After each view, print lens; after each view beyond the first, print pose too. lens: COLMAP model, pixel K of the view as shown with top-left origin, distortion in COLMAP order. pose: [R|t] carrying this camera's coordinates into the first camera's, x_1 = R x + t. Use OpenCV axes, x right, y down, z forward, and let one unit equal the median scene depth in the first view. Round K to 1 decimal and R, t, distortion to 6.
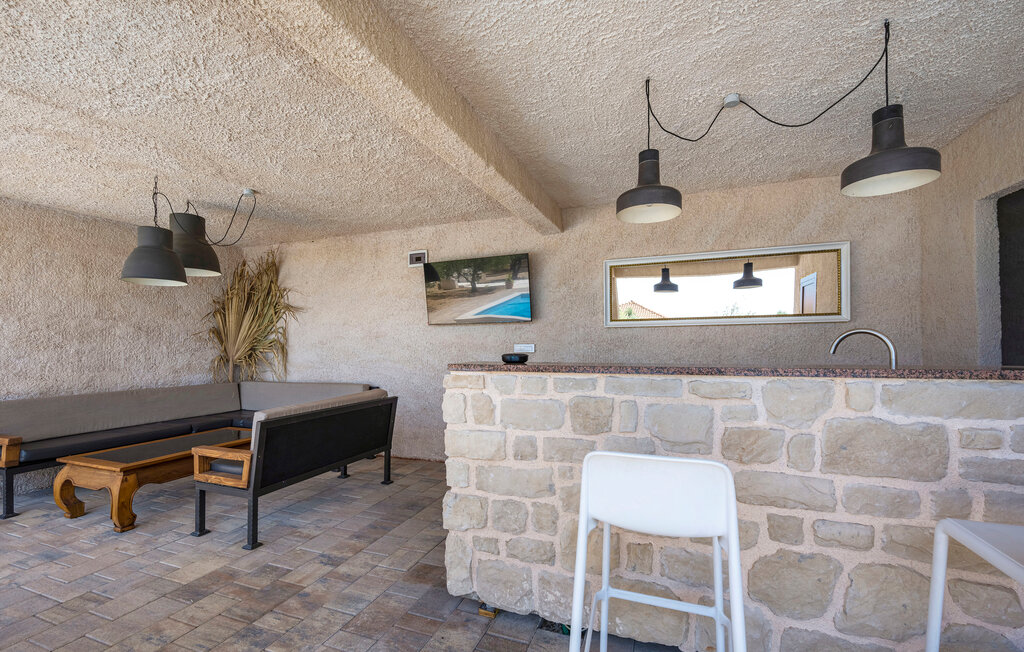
lens RADIAL K [[421.1, 0, 510.2], [0, 421.1, 335.2], [0, 0, 1]] dist [-0.001166, 0.000834]
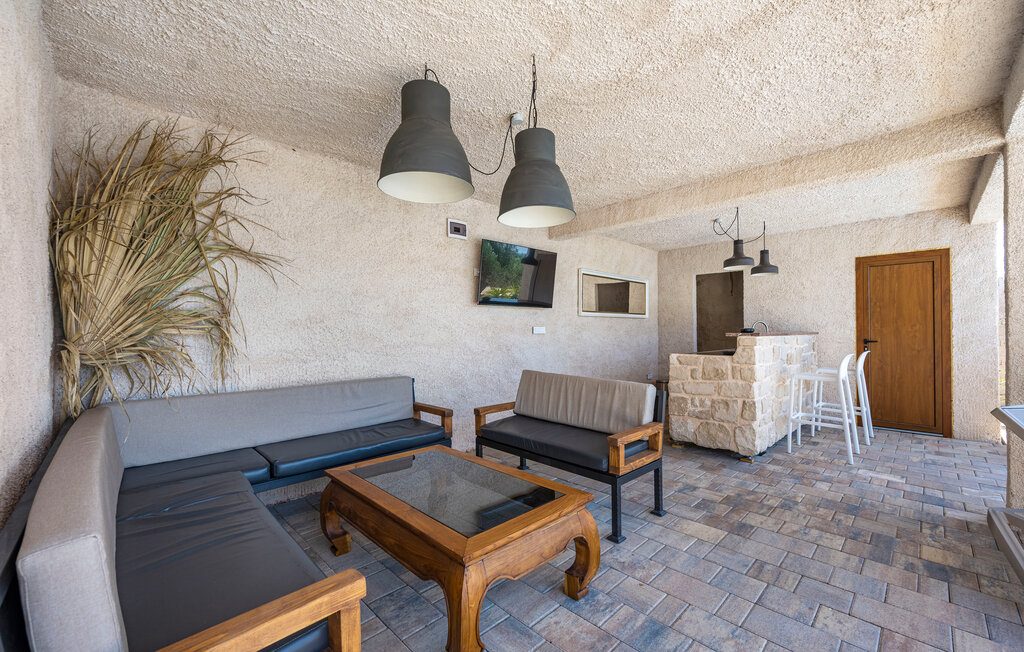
lens RADIAL K [[421.1, 0, 527.0], [0, 421.1, 326.0], [0, 0, 1]] dist [-0.001166, 0.000834]
pose [[0.398049, 0.021392, 0.917115, -1.362848], [-0.015465, 0.999742, -0.016608, 0.050291], [-0.917234, -0.007572, 0.398277, 0.709961]]
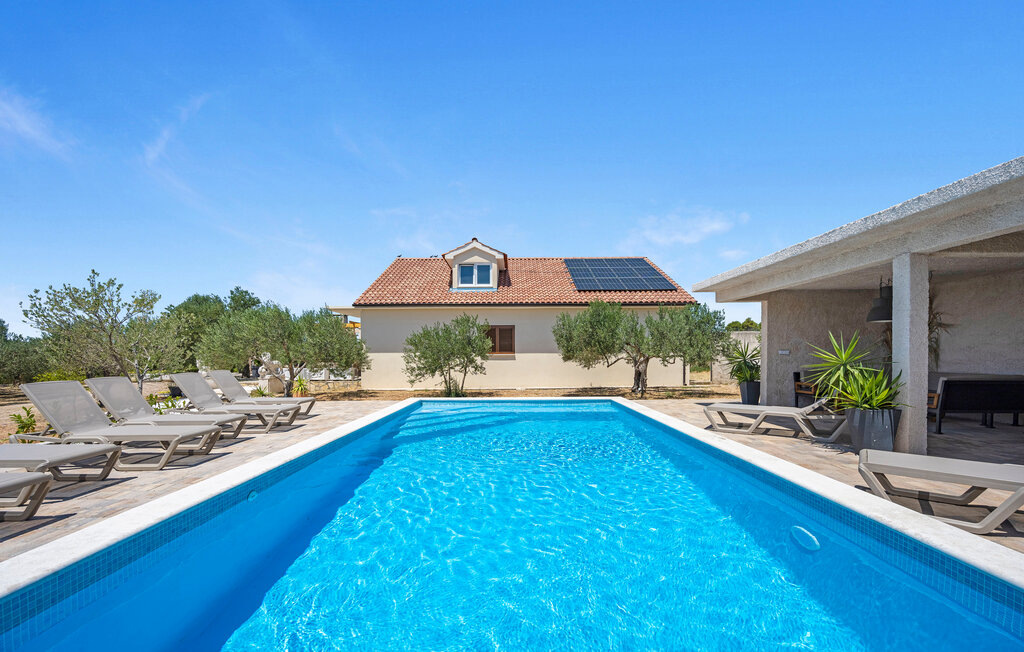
lens RADIAL K [[421.1, 0, 508.1], [0, 421.1, 360.1], [0, 0, 1]] dist [-0.001166, 0.000834]
pose [[0.357691, 0.020960, -0.933605, 0.570446], [0.015676, 0.999472, 0.028444, -0.008150], [0.933708, -0.024809, 0.357174, -1.671102]]
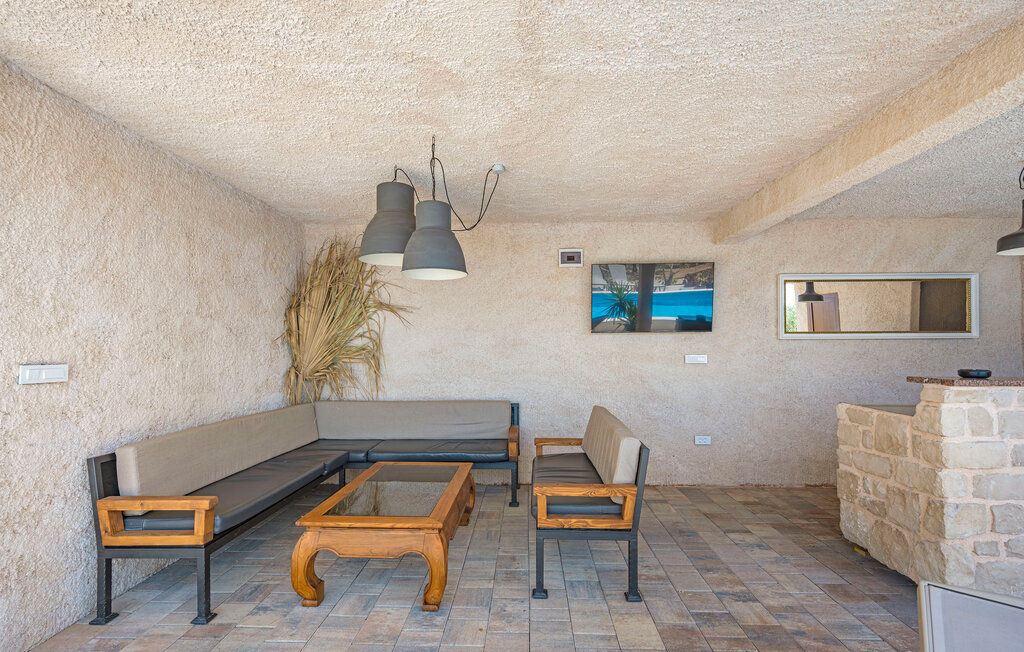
lens RADIAL K [[467.1, 0, 500.8], [0, 467.1, 332.1], [0, 0, 1]] dist [-0.005307, 0.000204]
pose [[0.948349, 0.018270, 0.316702, -0.936909], [-0.014032, 0.999779, -0.015658, -0.009604], [-0.316918, 0.010406, 0.948396, 0.154779]]
